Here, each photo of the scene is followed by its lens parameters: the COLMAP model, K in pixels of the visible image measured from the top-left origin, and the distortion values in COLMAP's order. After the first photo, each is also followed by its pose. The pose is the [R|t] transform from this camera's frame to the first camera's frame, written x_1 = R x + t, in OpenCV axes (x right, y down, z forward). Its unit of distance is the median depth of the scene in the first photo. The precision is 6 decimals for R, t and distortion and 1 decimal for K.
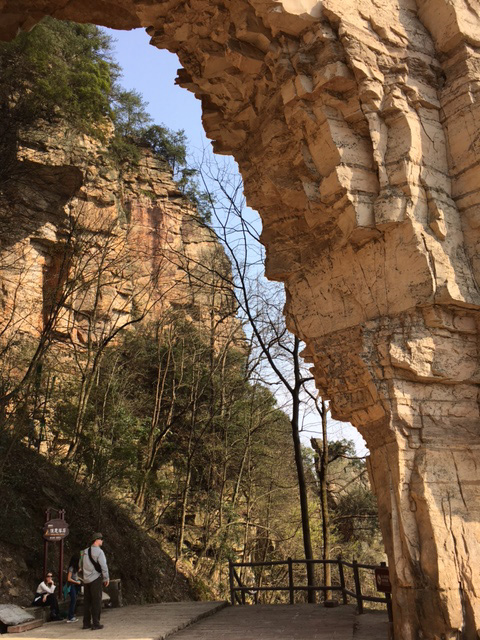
lens RADIAL K [[547.8, 0, 240.2], [0, 547.8, 321.4], [0, 0, 1]] dist [0.035327, -0.013076]
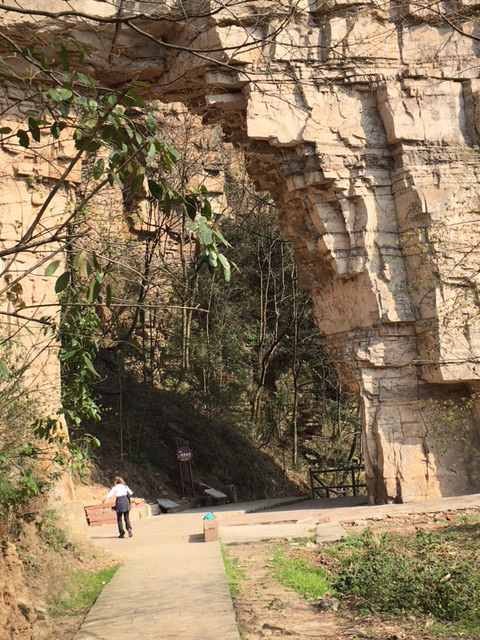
lens RADIAL K [[913.4, 0, 240.1], [0, 913.4, 320.1], [0, 0, 1]] dist [0.028530, 0.000000]
pose [[0.972812, -0.077277, -0.218322, 0.506436], [0.127572, 0.965582, 0.226663, -0.686635], [0.193292, -0.248352, 0.949189, -1.633602]]
